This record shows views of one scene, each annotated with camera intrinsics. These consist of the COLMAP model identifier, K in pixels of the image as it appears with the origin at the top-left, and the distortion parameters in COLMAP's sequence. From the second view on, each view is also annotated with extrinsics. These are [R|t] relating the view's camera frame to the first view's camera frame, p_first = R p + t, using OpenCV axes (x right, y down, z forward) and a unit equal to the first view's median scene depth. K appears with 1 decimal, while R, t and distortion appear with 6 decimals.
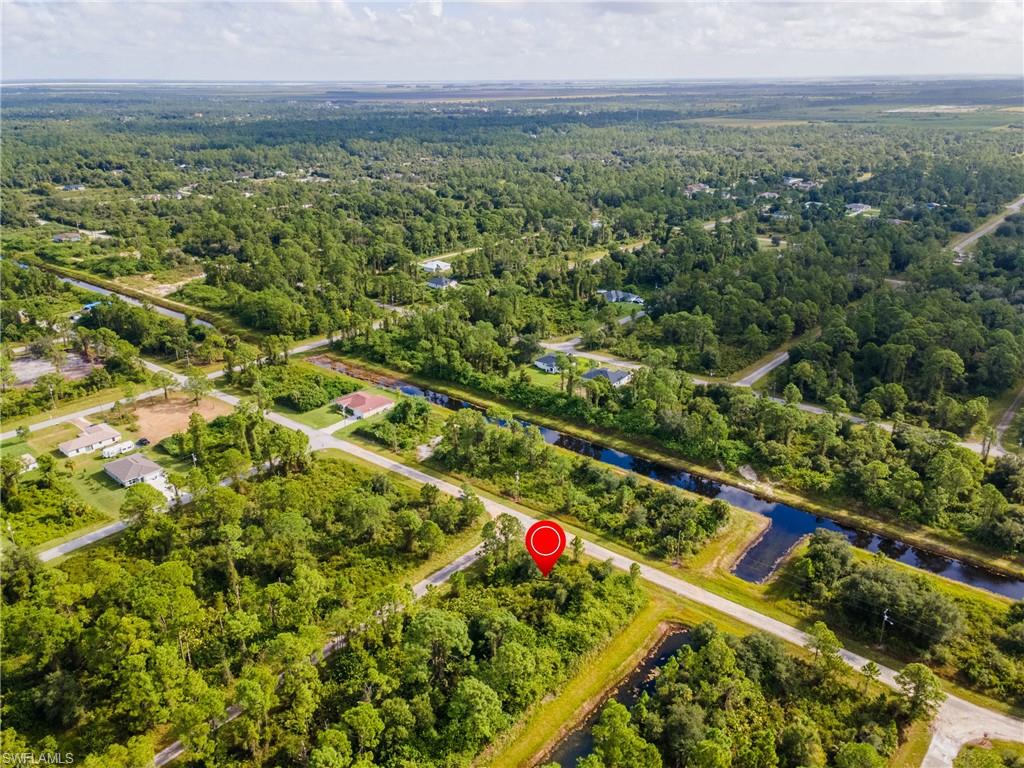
lens RADIAL K [[747.3, 0, 506.4], [0, 747.3, 374.9], [0, 0, 1]] dist [0.041106, -0.003674]
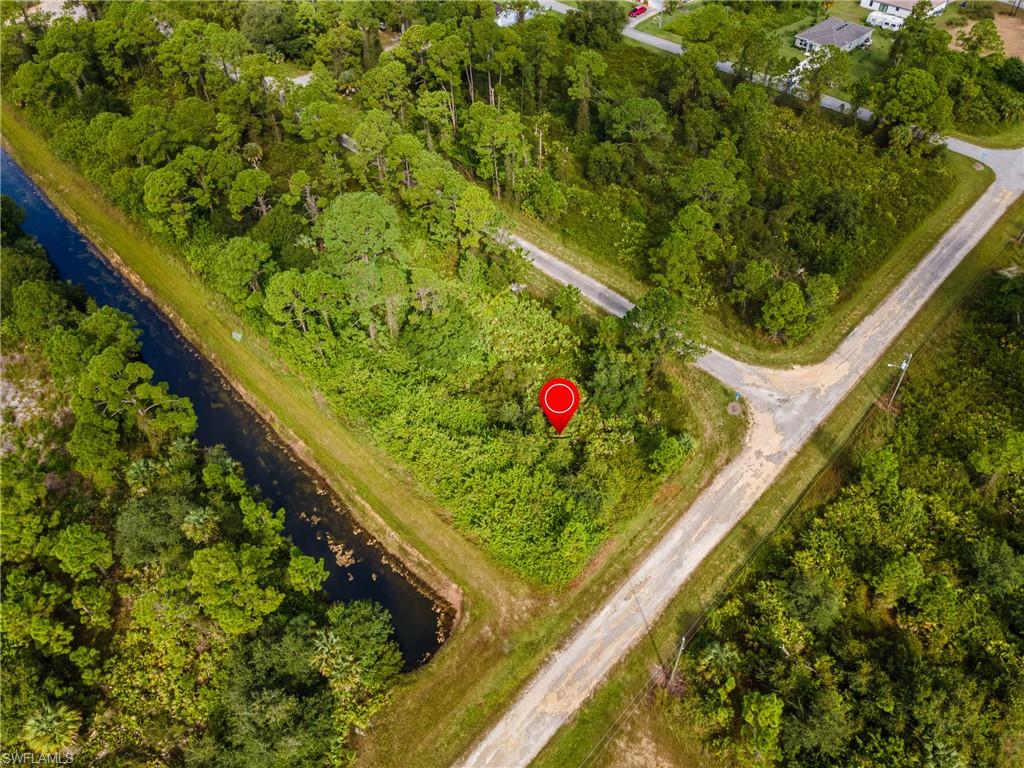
lens RADIAL K [[747.3, 0, 507.6], [0, 747.3, 390.0], [0, 0, 1]] dist [0.041106, -0.003674]
pose [[-0.083251, 0.721493, -0.687399, 0.268276], [-0.354332, 0.623285, 0.697112, -0.060293], [0.931407, 0.301603, 0.203759, 0.540326]]
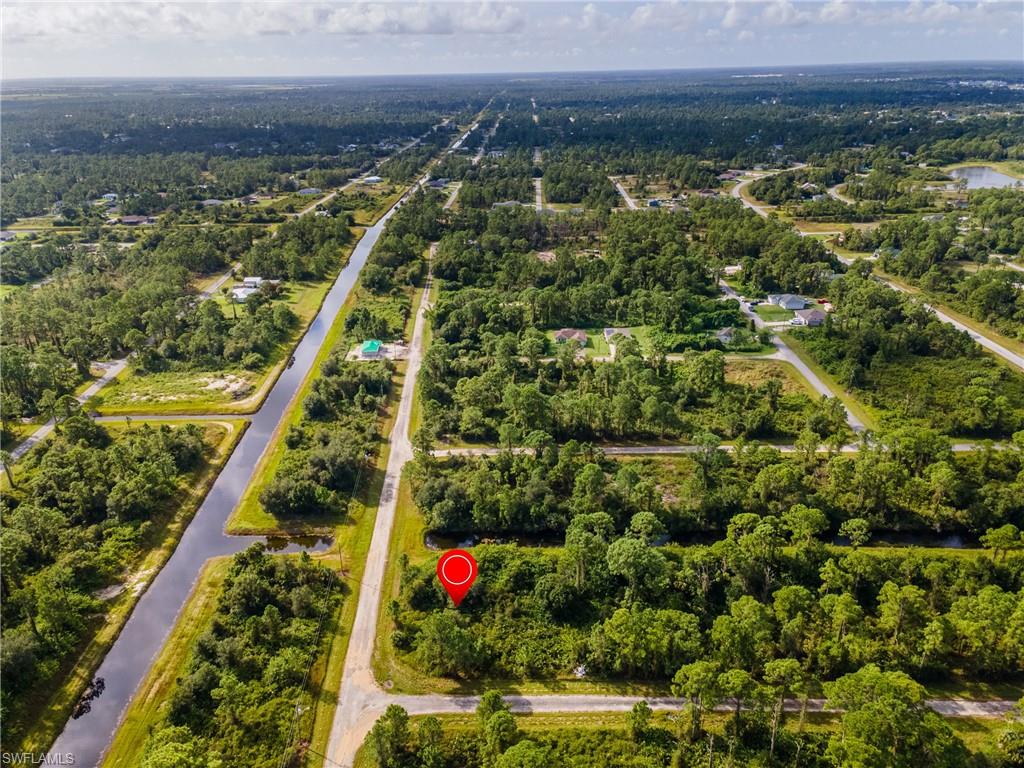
lens RADIAL K [[747.3, 0, 508.6], [0, 747.3, 384.5], [0, 0, 1]] dist [0.041106, -0.003674]
pose [[-0.660079, -0.270412, 0.700838, -0.364258], [0.298575, 0.761659, 0.575090, -0.297124], [-0.689311, 0.588857, -0.422017, 0.760416]]
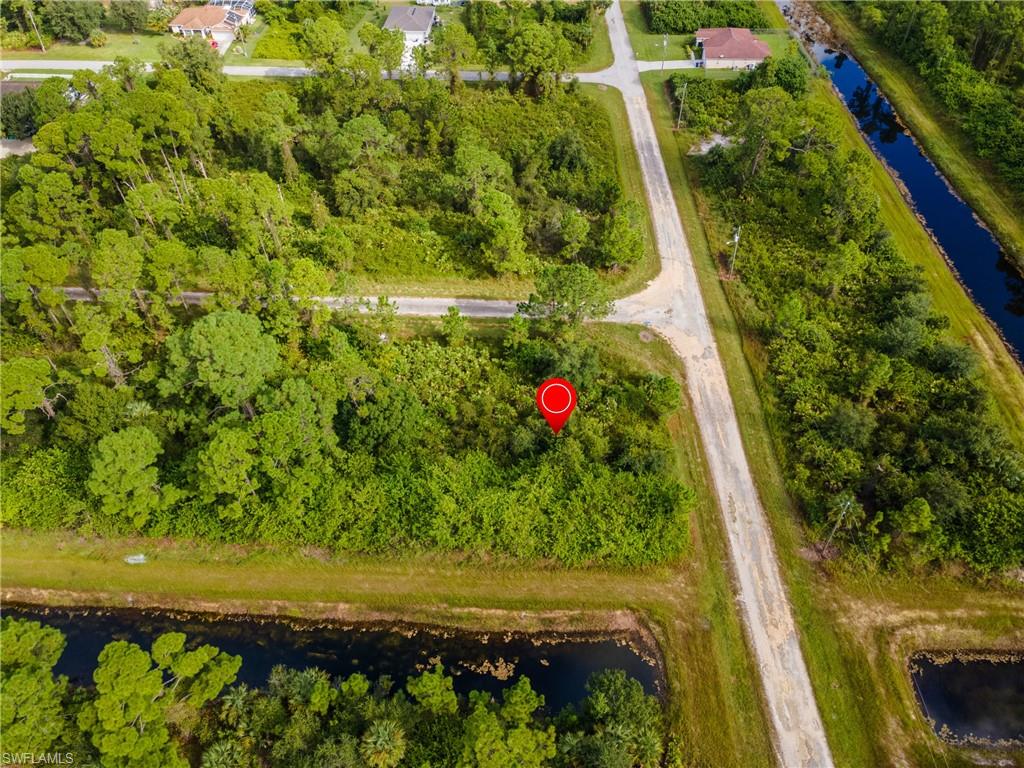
lens RADIAL K [[747.3, 0, 510.2], [0, 747.3, 384.4], [0, 0, 1]] dist [0.041106, -0.003674]
pose [[0.617327, 0.559958, -0.552589, 0.206379], [-0.282054, 0.813247, 0.508994, -0.002554], [0.734407, -0.158356, 0.659978, 0.400088]]
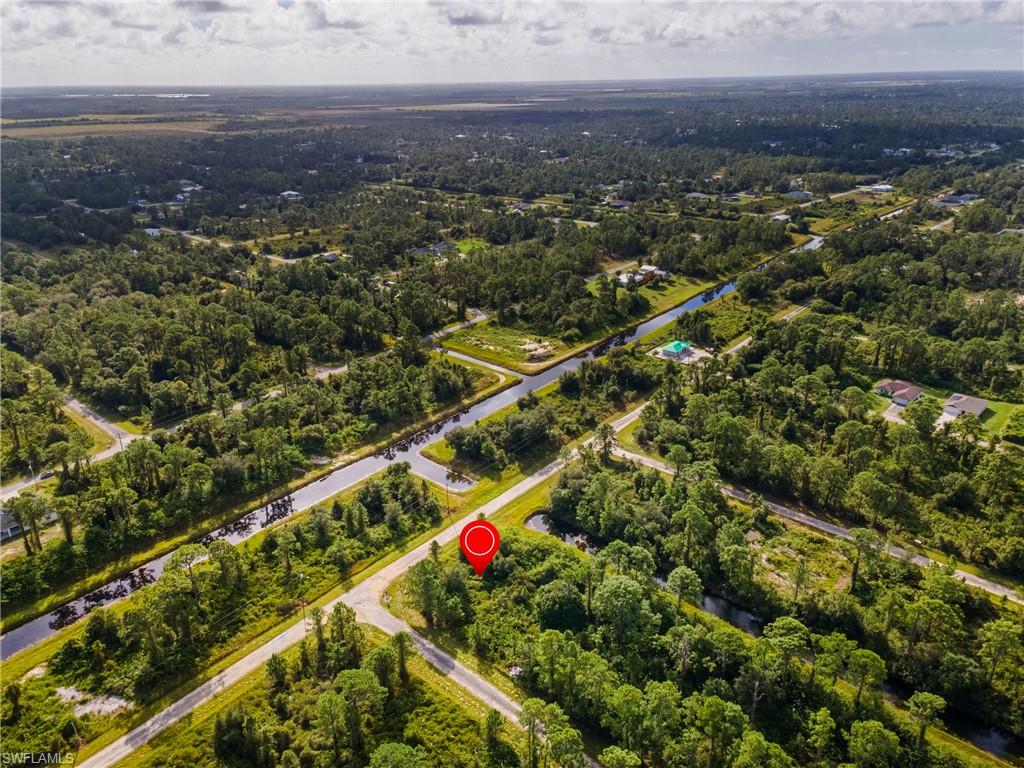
lens RADIAL K [[747.3, 0, 509.7], [0, 747.3, 385.3], [0, 0, 1]] dist [0.041106, -0.003674]
pose [[0.014576, -0.369527, 0.929106, -0.512549], [0.381098, 0.861119, 0.336509, -0.177363], [-0.924420, 0.349175, 0.153378, 0.457627]]
